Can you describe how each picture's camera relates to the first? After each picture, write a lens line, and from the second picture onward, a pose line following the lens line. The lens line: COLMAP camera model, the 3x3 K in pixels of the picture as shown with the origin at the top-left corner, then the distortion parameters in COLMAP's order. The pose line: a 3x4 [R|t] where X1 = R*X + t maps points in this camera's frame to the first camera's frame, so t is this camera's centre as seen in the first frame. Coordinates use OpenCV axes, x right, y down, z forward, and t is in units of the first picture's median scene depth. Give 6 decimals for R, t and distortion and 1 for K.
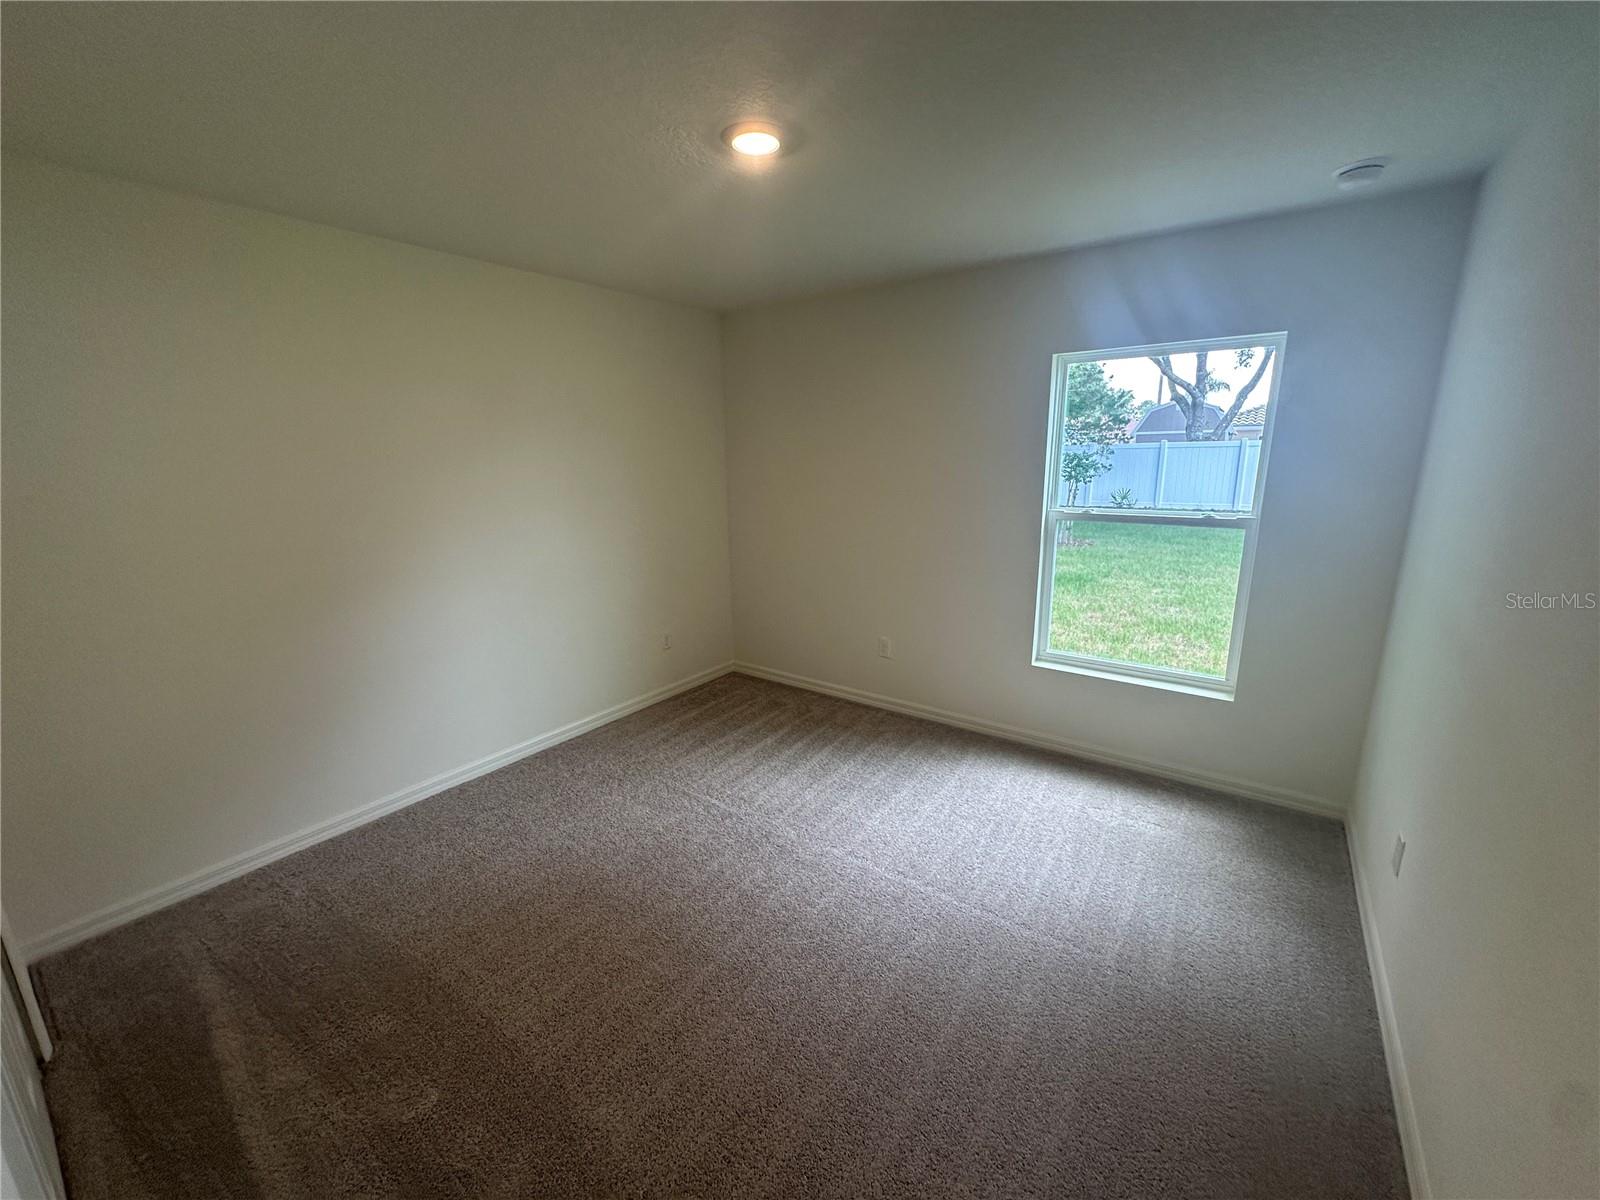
lens RADIAL K [[643.2, 0, 800.3], [0, 643.2, 602.3], [0, 0, 1]] dist [0.002459, 0.000882]
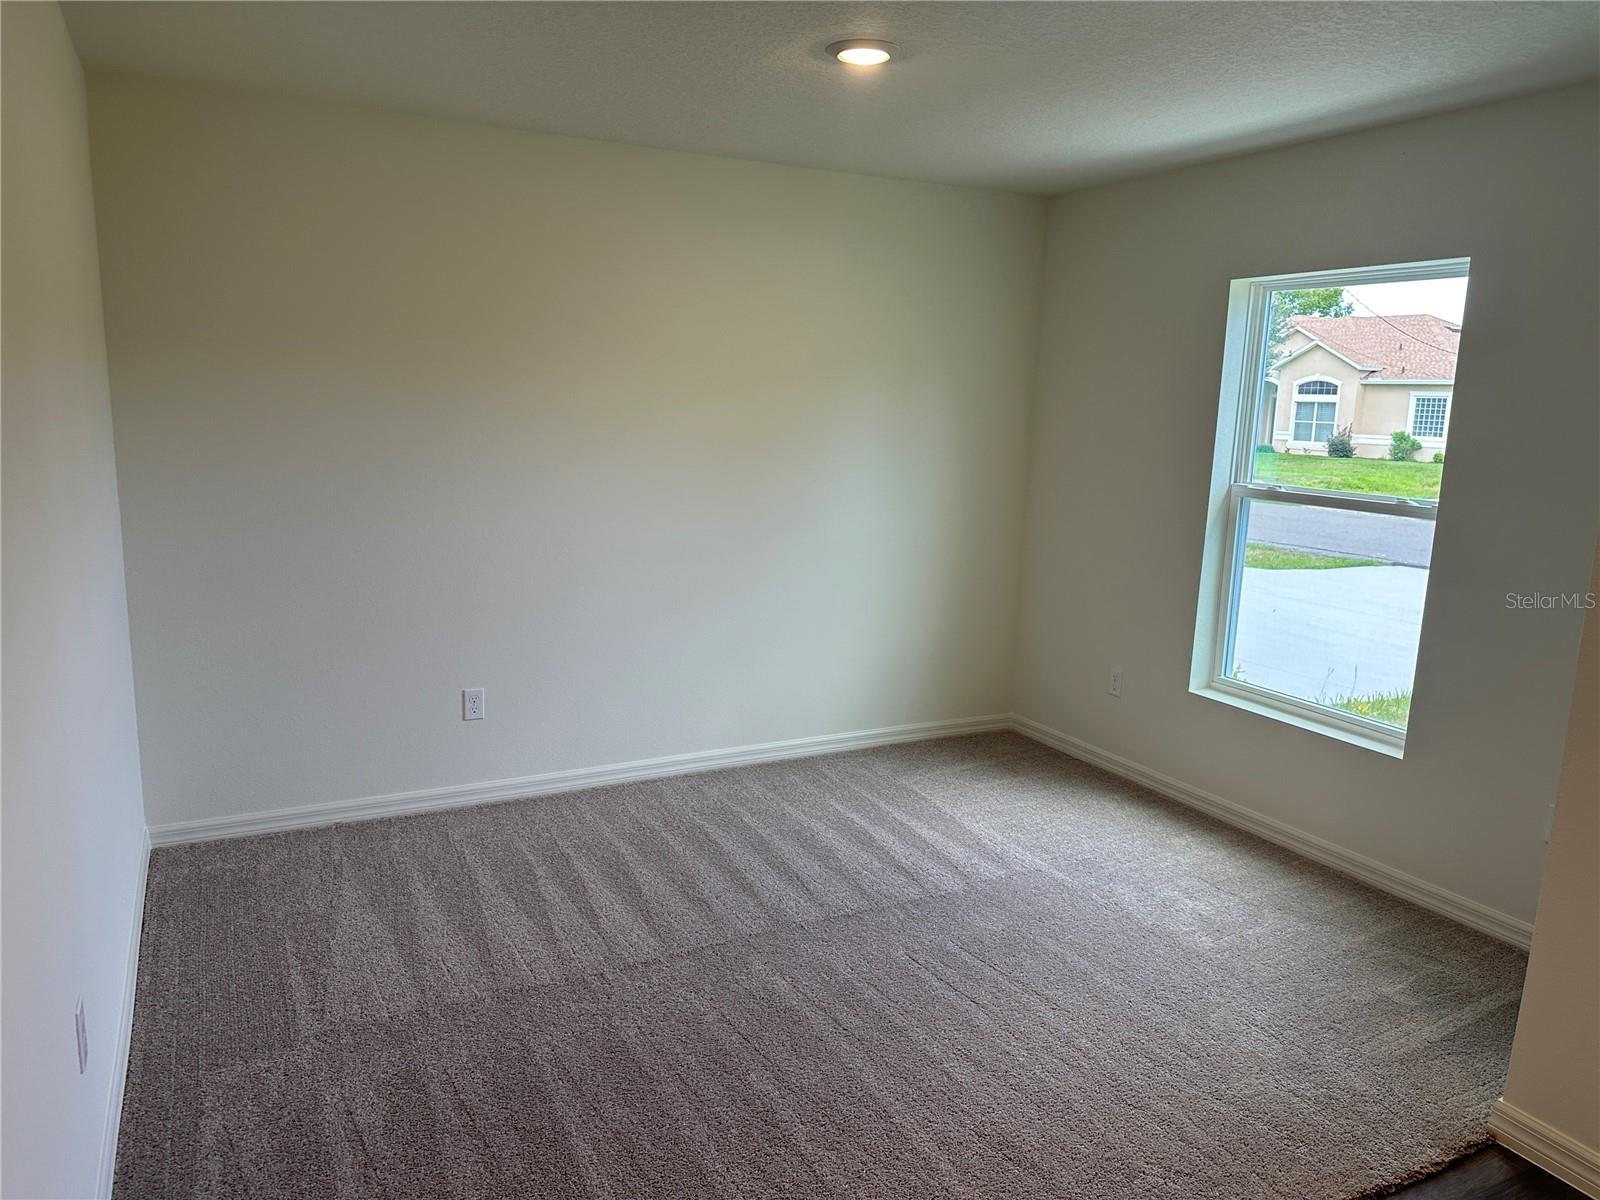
lens RADIAL K [[1128.8, 0, 797.5], [0, 1128.8, 595.2], [0, 0, 1]] dist [0.007935, -0.012854]
pose [[0.911672, 0.123312, -0.391980, 0.470759], [-0.139374, 0.990159, -0.012665, 0.073082], [0.386560, 0.066178, 0.919887, -0.386114]]
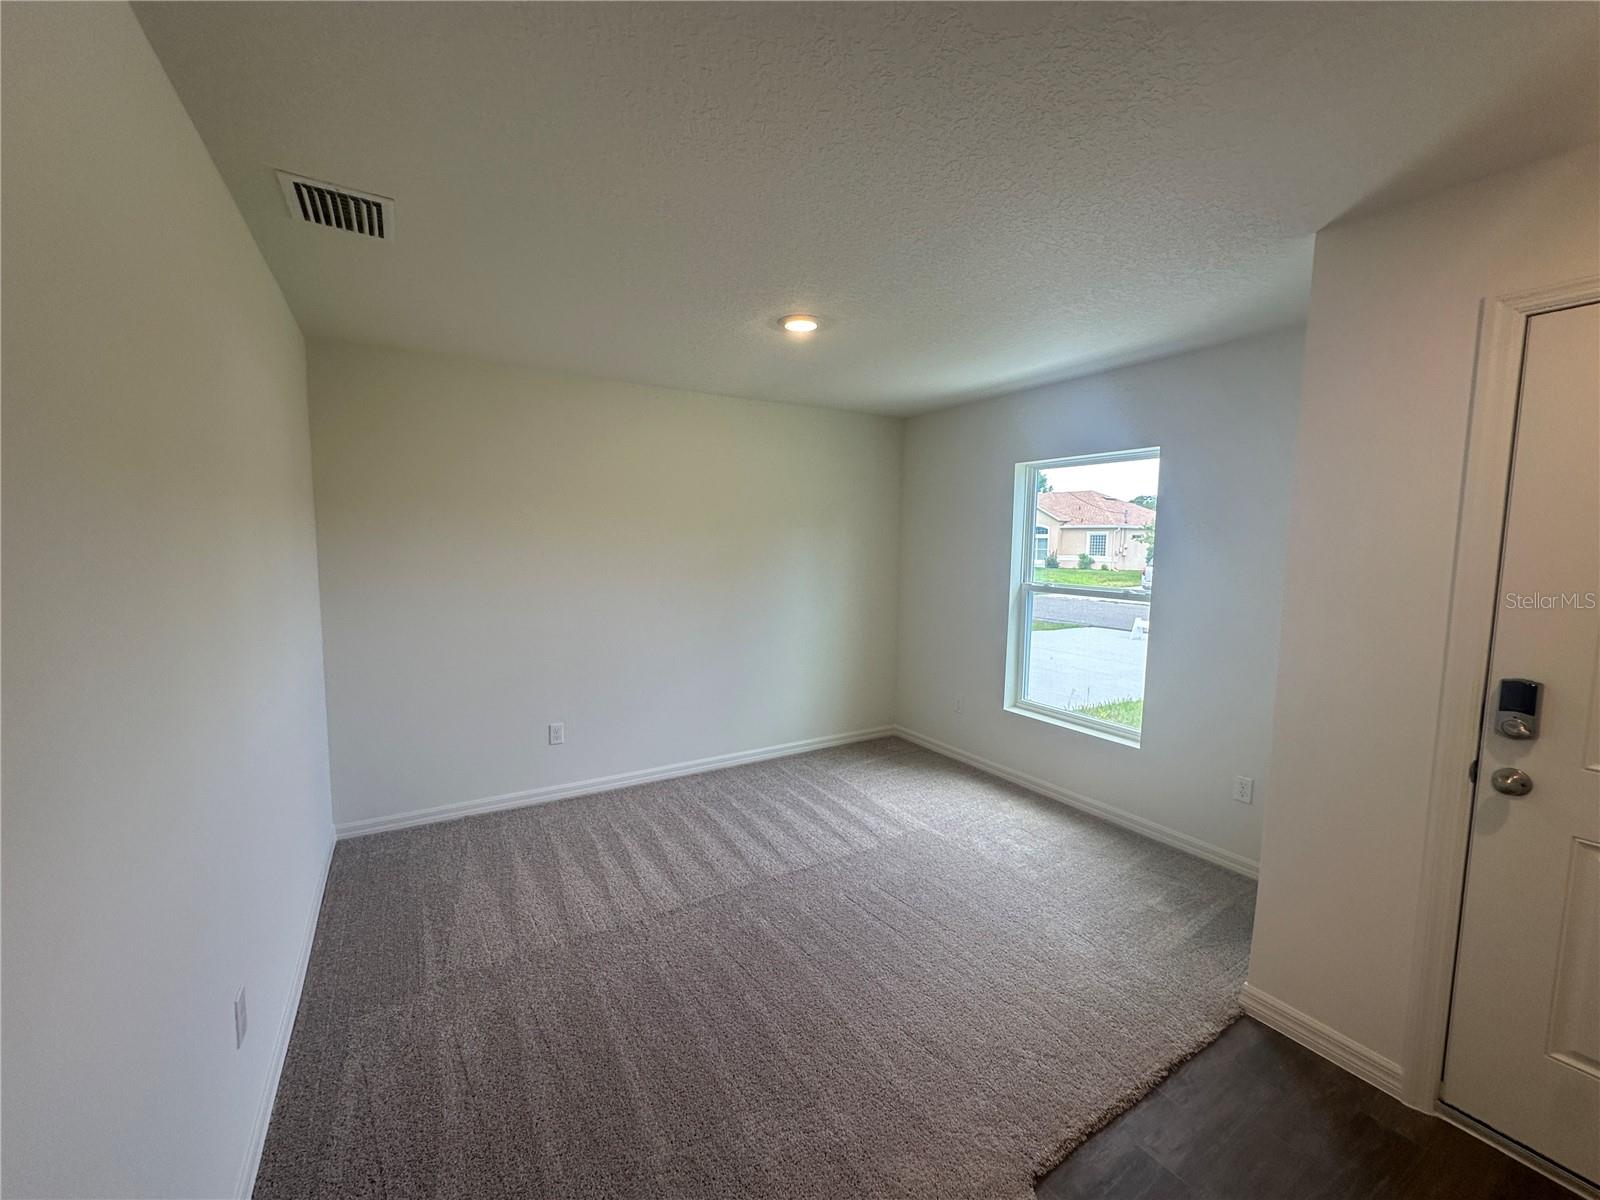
lens RADIAL K [[643.2, 0, 801.8], [0, 643.2, 595.4], [0, 0, 1]] dist [0.002459, 0.000882]
pose [[0.941598, 0.065629, -0.330281, 0.410982], [-0.107293, 0.988176, -0.109525, 0.063946], [0.319188, 0.138566, 0.937507, -0.294807]]
